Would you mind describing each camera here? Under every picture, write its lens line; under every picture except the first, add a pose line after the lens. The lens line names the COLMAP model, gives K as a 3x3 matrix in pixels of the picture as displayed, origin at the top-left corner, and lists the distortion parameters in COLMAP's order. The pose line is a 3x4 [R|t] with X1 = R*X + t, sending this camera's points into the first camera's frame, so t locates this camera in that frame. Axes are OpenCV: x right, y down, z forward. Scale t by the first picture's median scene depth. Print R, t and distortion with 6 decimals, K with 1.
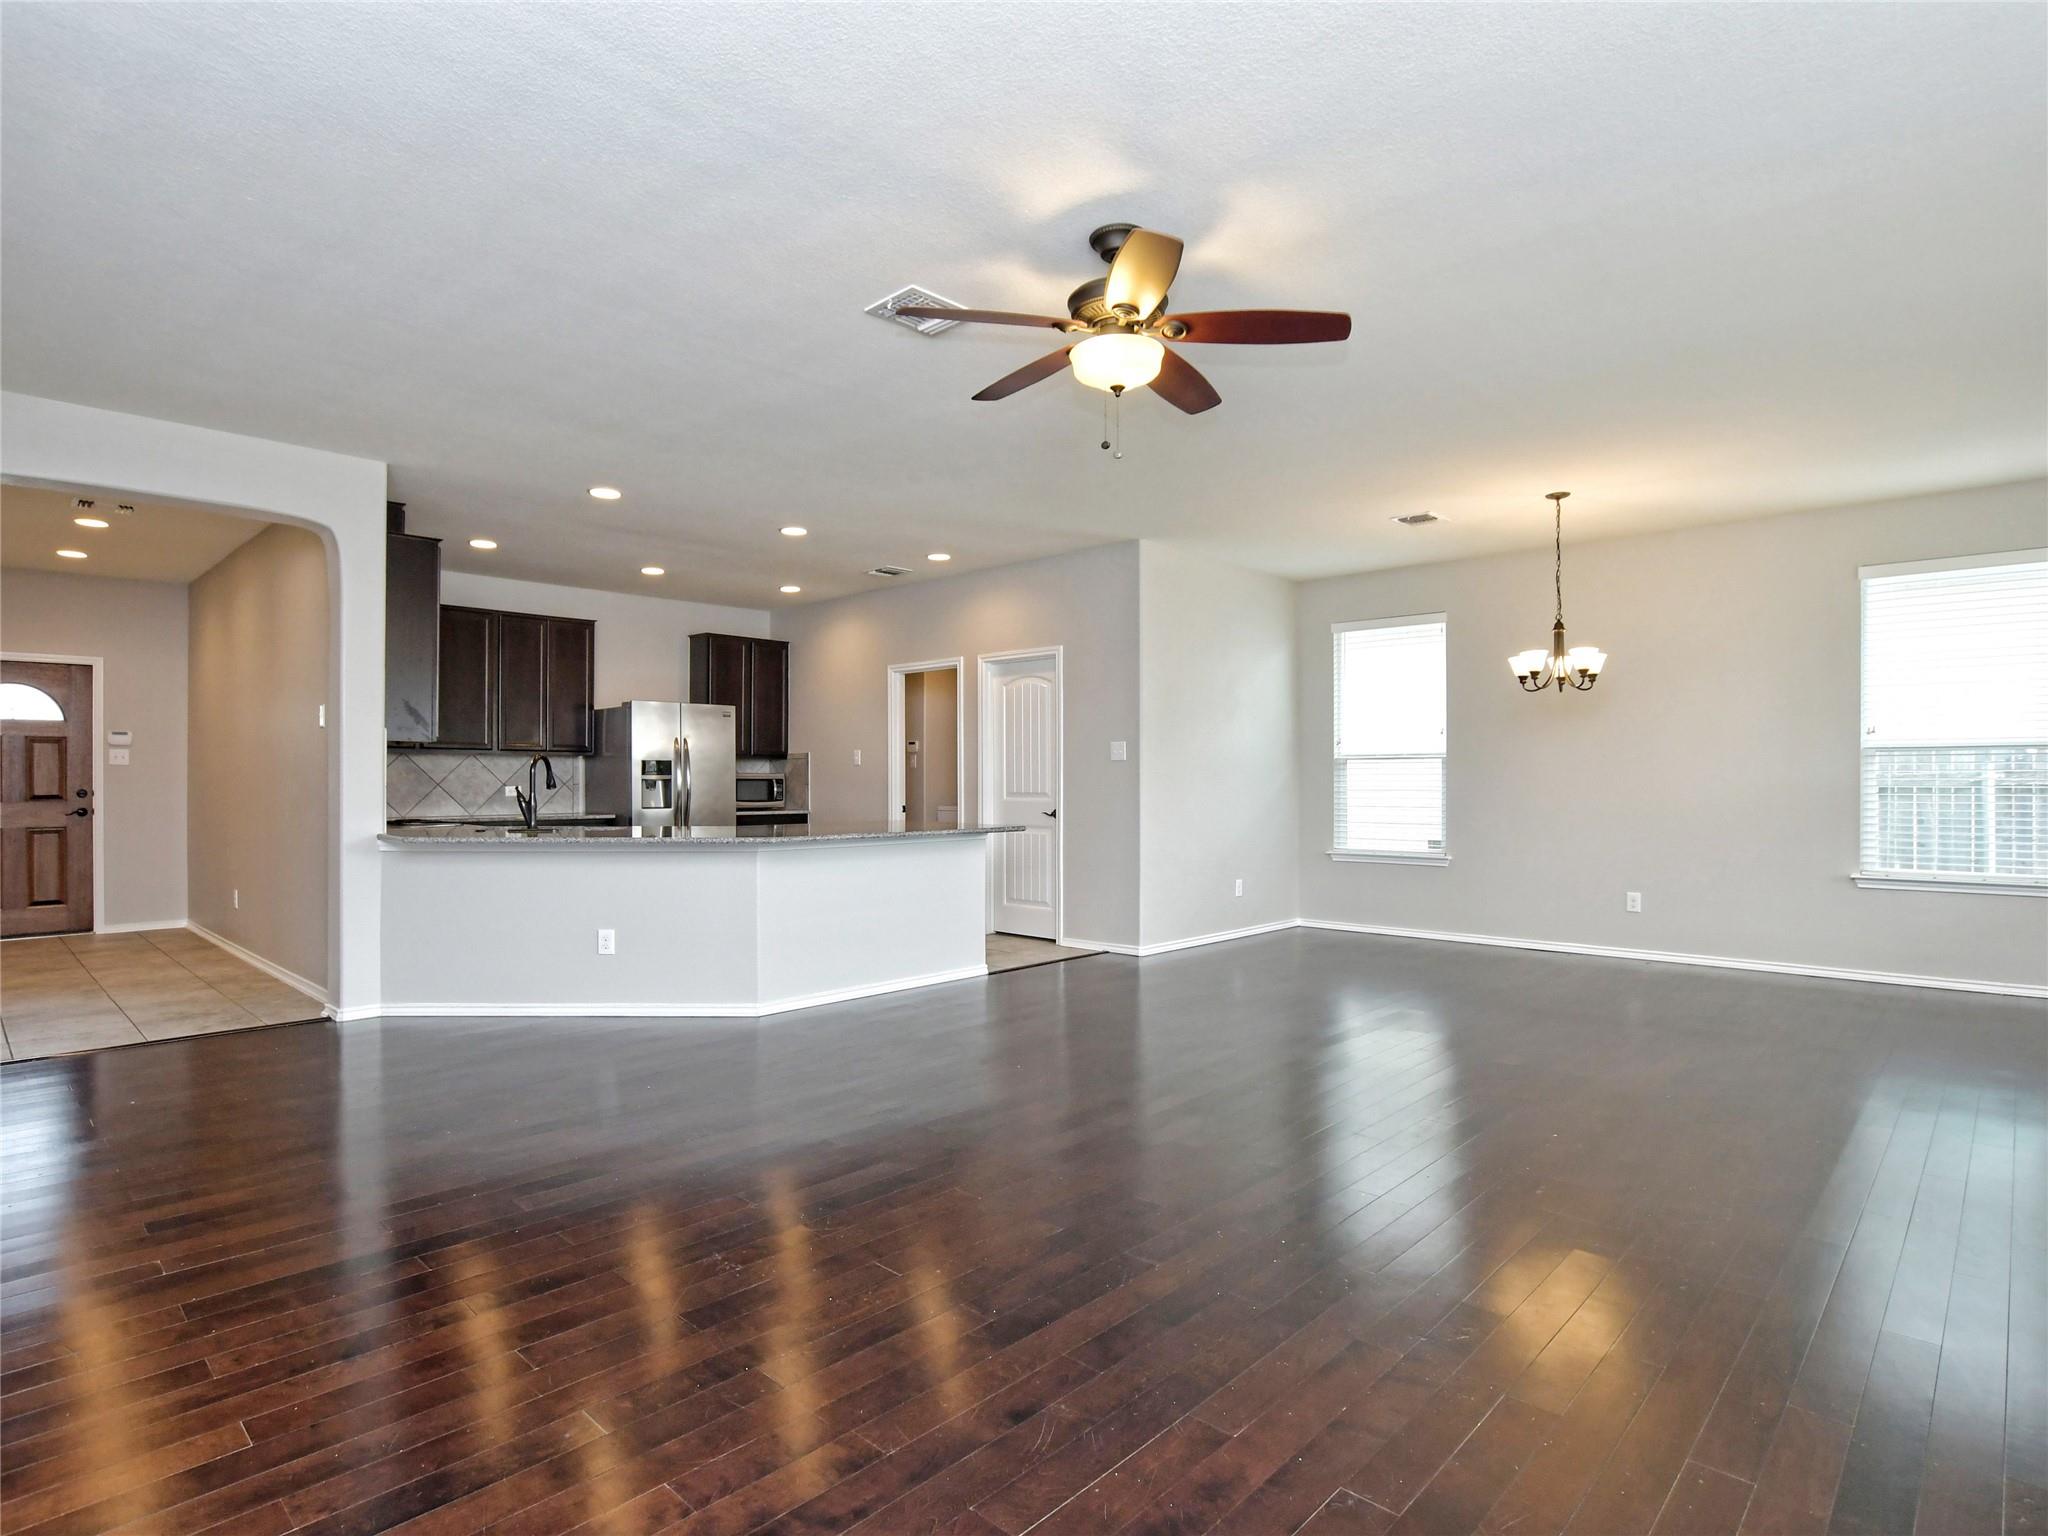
lens RADIAL K [[1127.0, 0, 1025.1], [0, 1127.0, 772.1], [0, 0, 1]] dist [-0.014465, 0.000865]
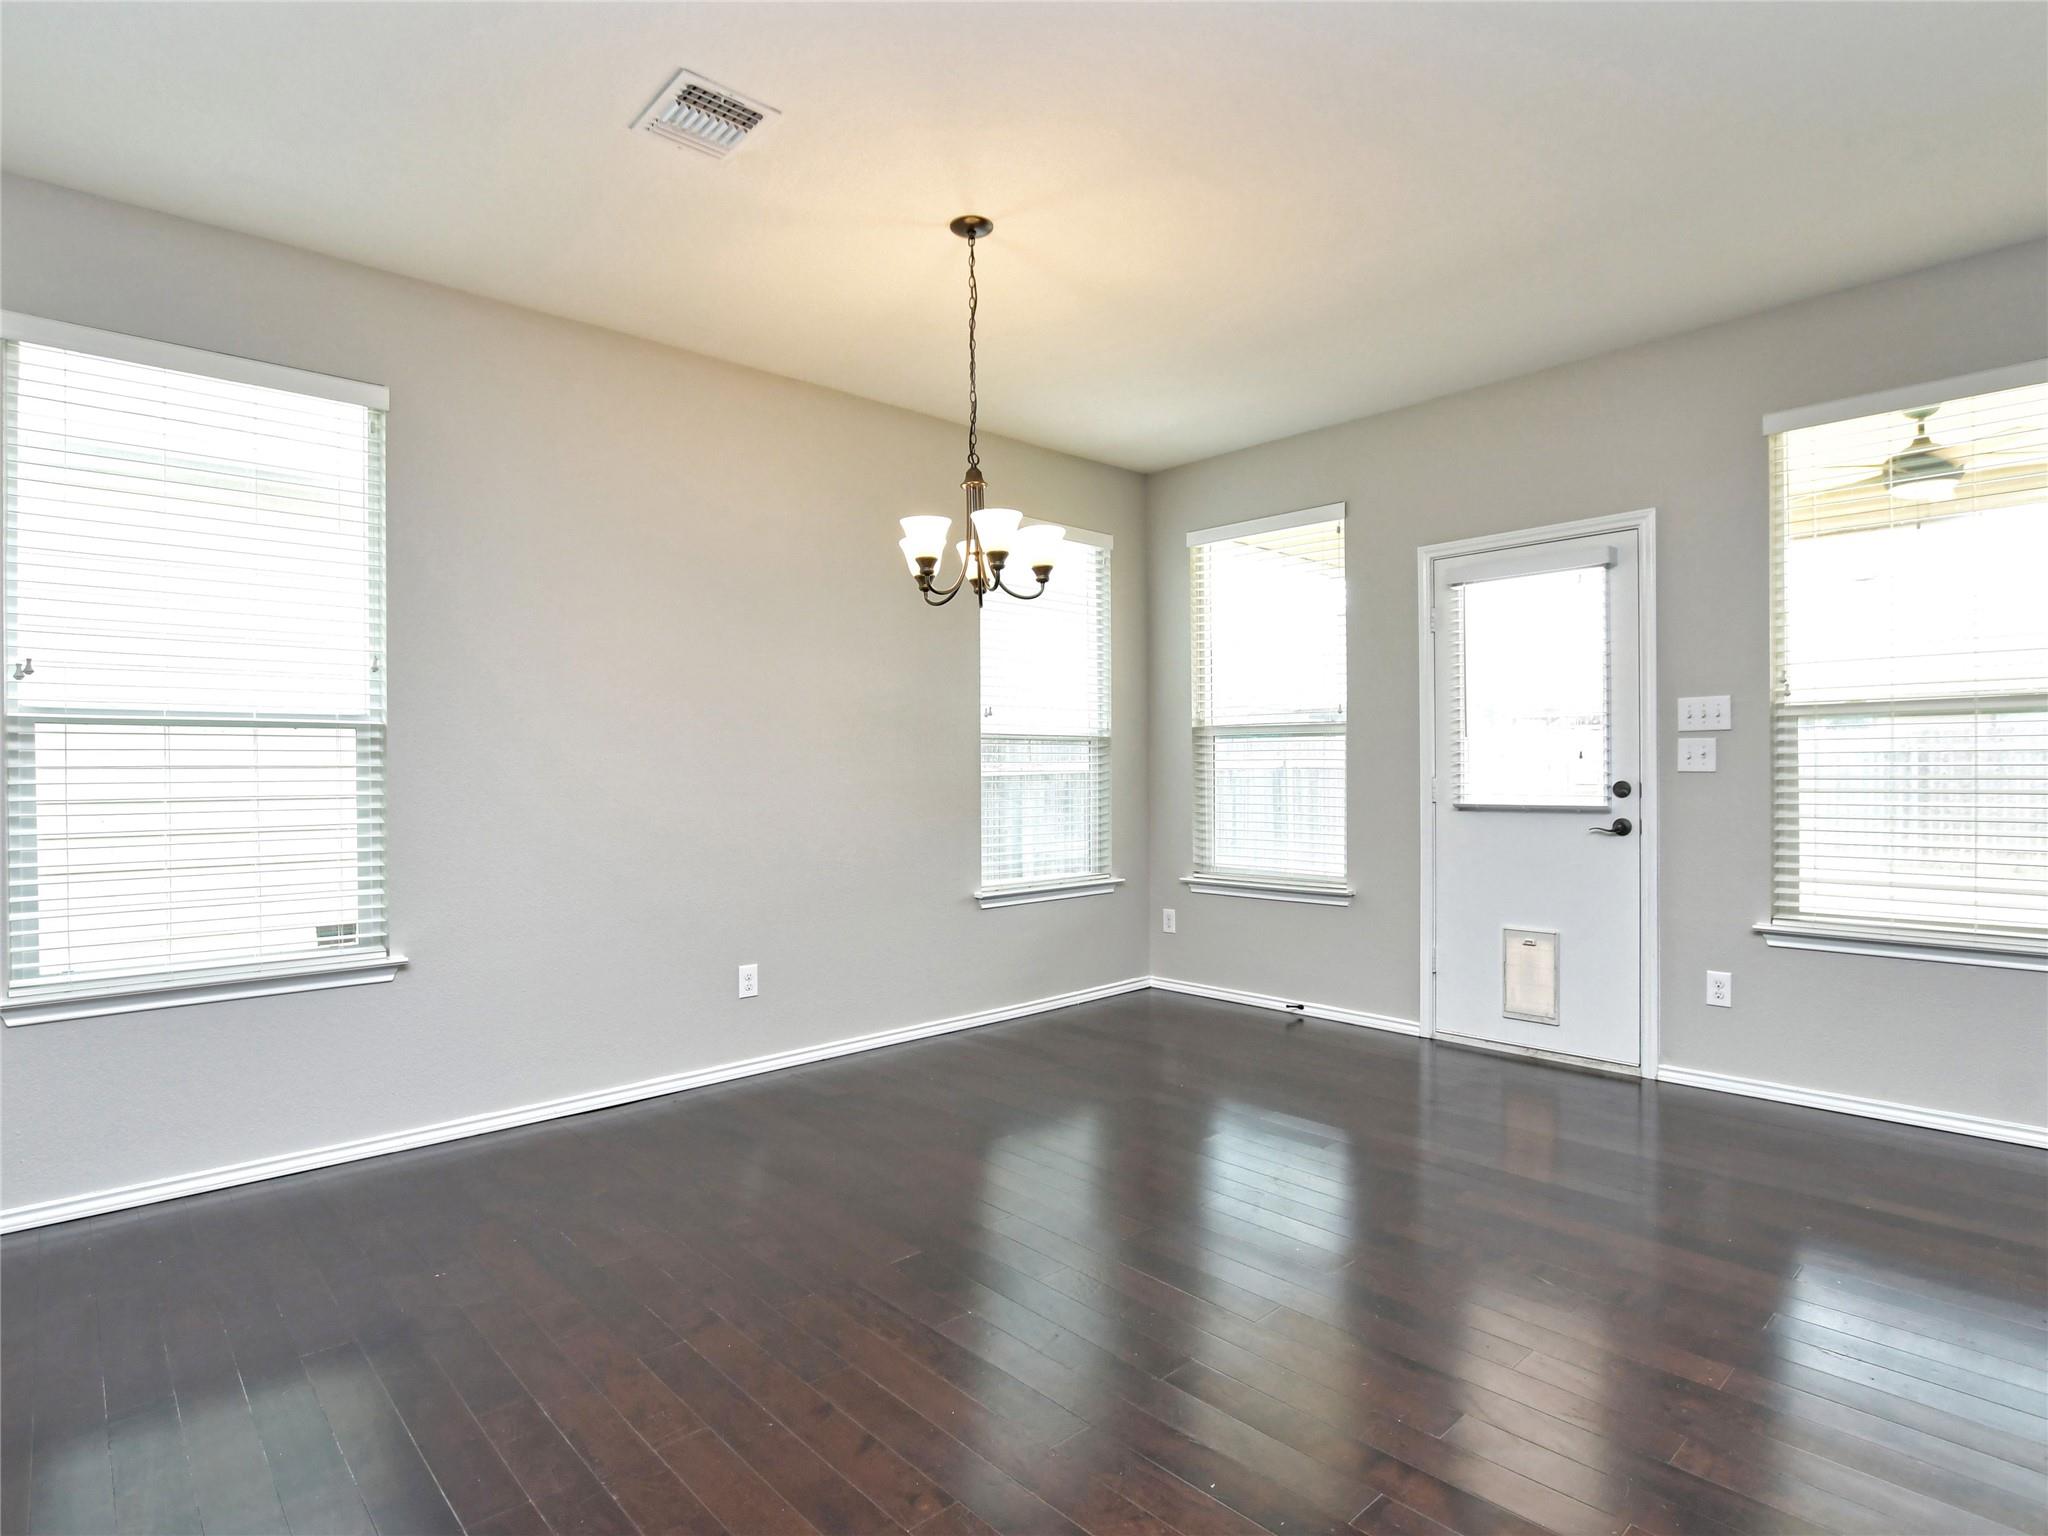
lens RADIAL K [[1127.0, 0, 1026.4], [0, 1127.0, 769.7], [0, 0, 1]] dist [-0.014465, 0.000865]
pose [[0.118476, 0.001418, 0.992956, -0.035662], [0.003541, 0.999992, -0.001850, 0.005206], [-0.992951, 0.003736, 0.118471, 0.881158]]
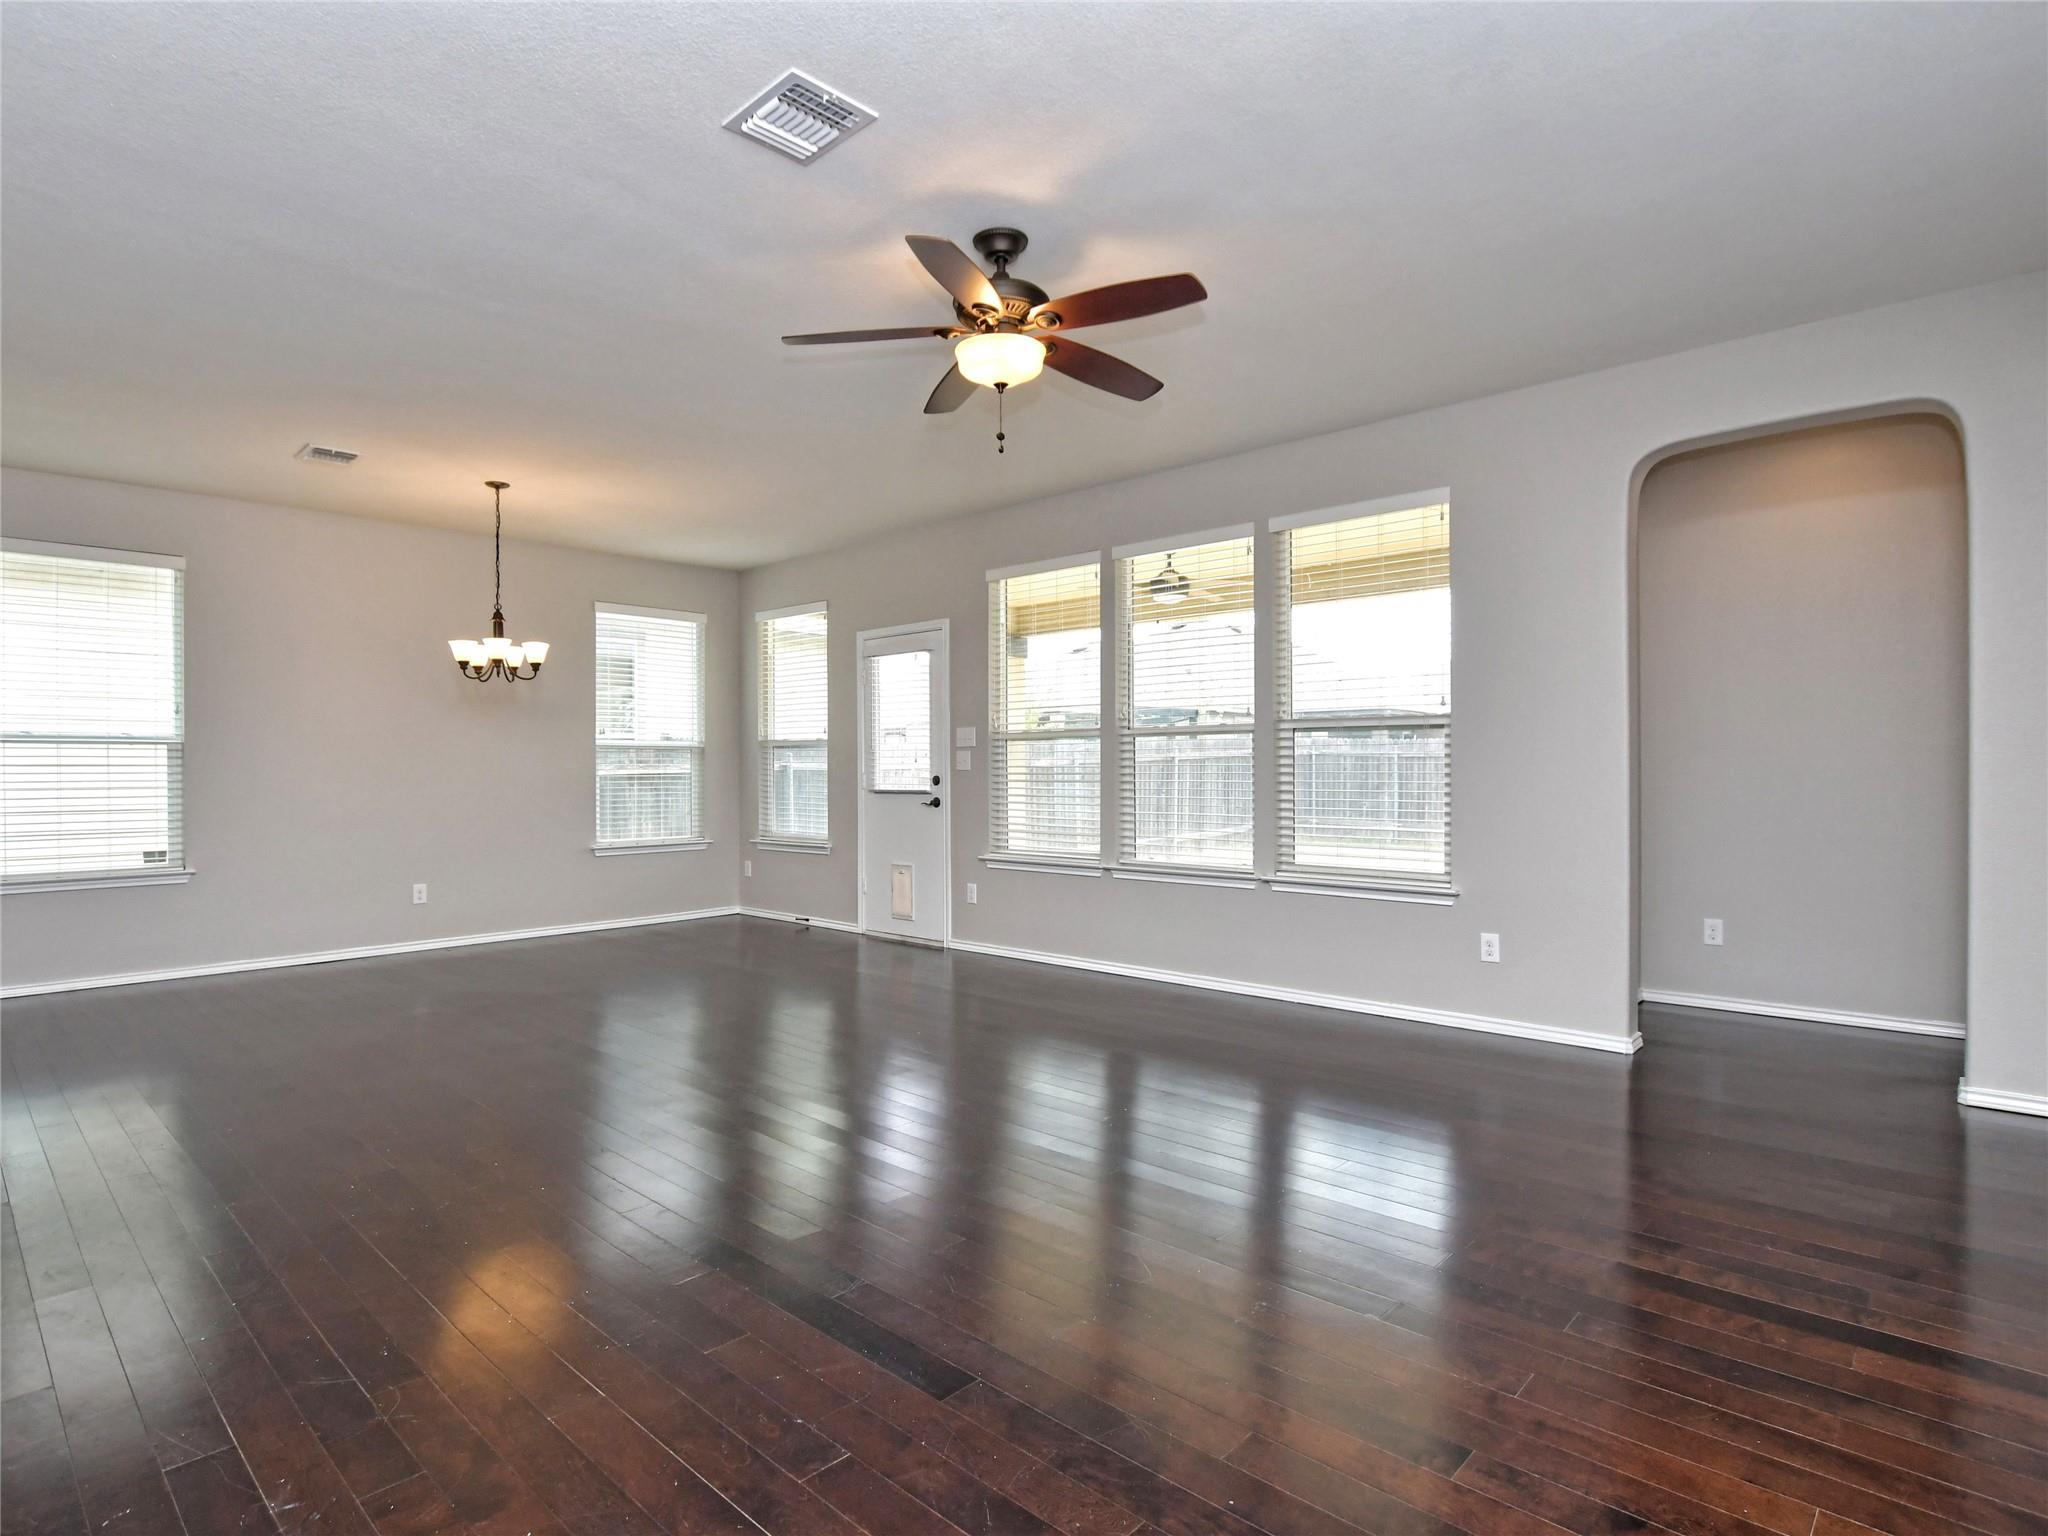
lens RADIAL K [[1127.0, 0, 1021.9], [0, 1127.0, 764.6], [0, 0, 1]] dist [-0.014465, 0.000865]
pose [[0.057129, 0.007162, 0.998341, -0.473724], [0.000166, 0.999974, -0.007184, 0.008708], [-0.998367, 0.000576, 0.057127, 0.460990]]
